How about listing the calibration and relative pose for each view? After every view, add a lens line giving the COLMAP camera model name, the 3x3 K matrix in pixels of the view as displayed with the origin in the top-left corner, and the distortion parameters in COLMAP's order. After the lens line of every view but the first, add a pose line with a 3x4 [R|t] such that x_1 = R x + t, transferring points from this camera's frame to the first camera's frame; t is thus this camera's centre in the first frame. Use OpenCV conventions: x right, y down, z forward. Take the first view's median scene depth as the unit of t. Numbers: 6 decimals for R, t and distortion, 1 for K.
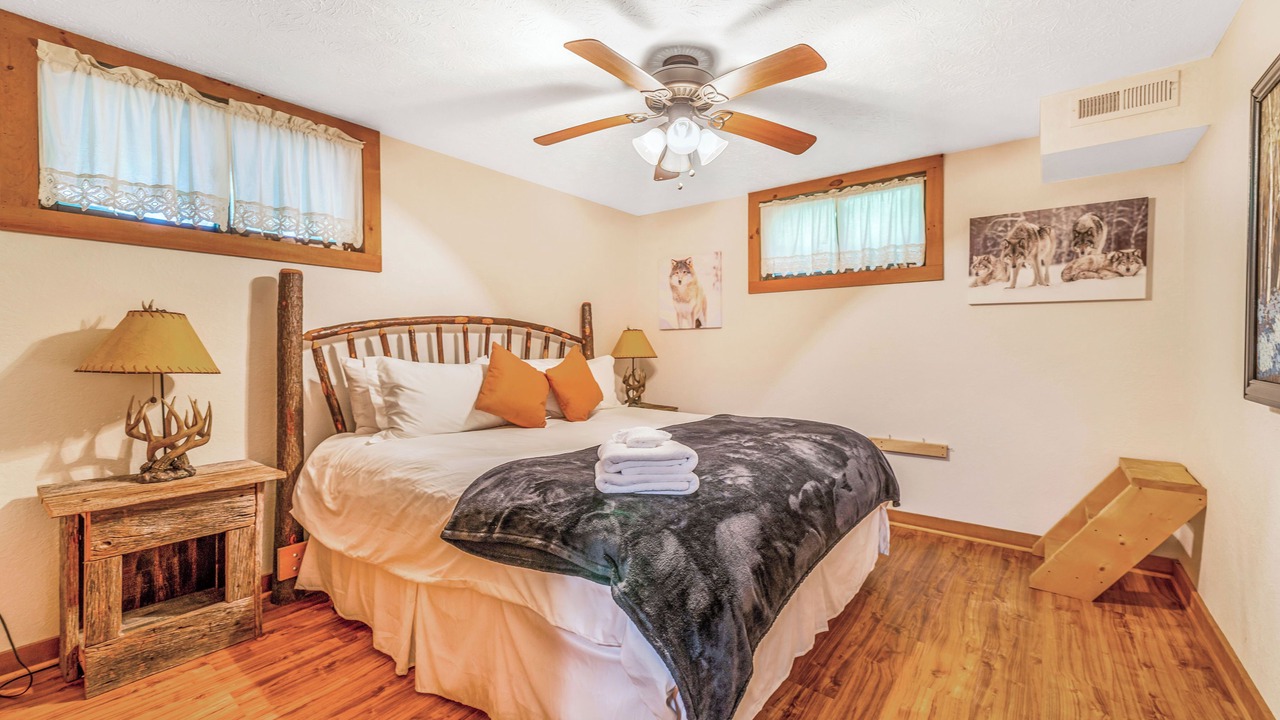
lens RADIAL K [[515.2, 0, 638.8], [0, 515.2, 344.6], [0, 0, 1]] dist [0.002162, 0.000177]
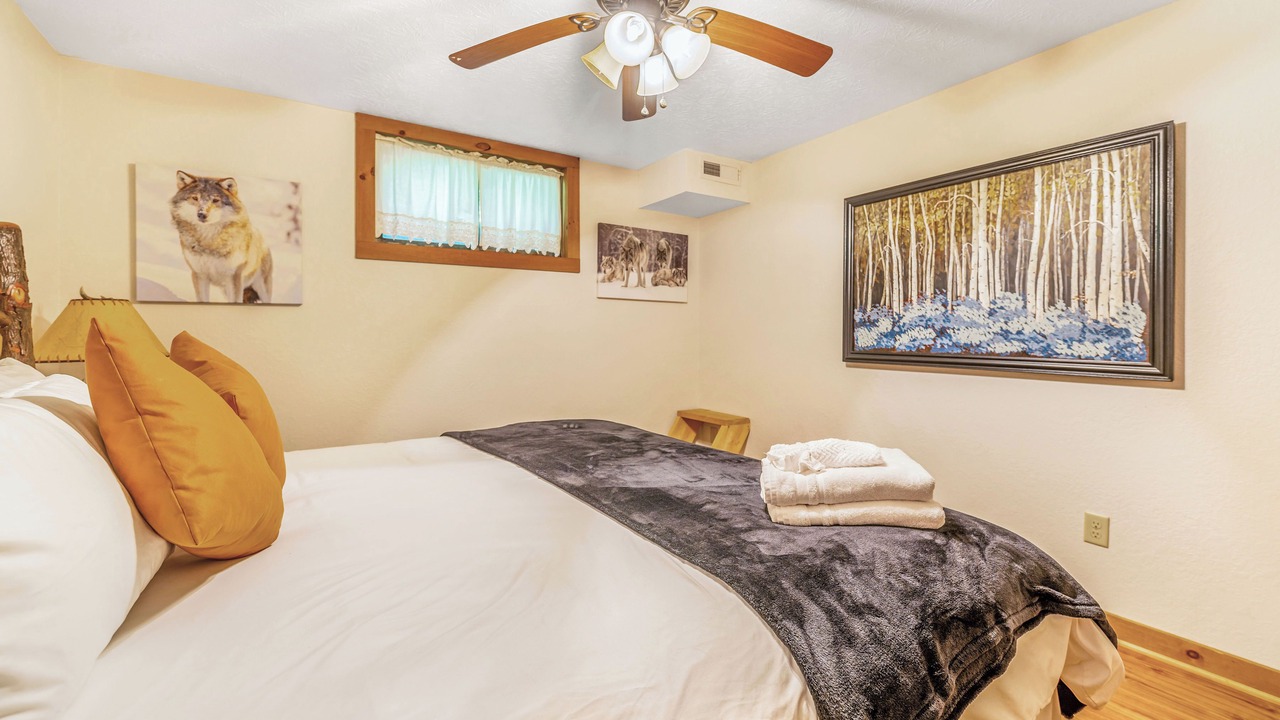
lens RADIAL K [[515.2, 0, 638.8], [0, 515.2, 344.6], [0, 0, 1]] dist [0.002162, 0.000177]
pose [[0.318070, -0.021509, 0.947823, -0.432666], [-0.002672, 0.999718, 0.023583, 0.000786], [-0.948064, -0.010034, 0.317923, 0.555533]]
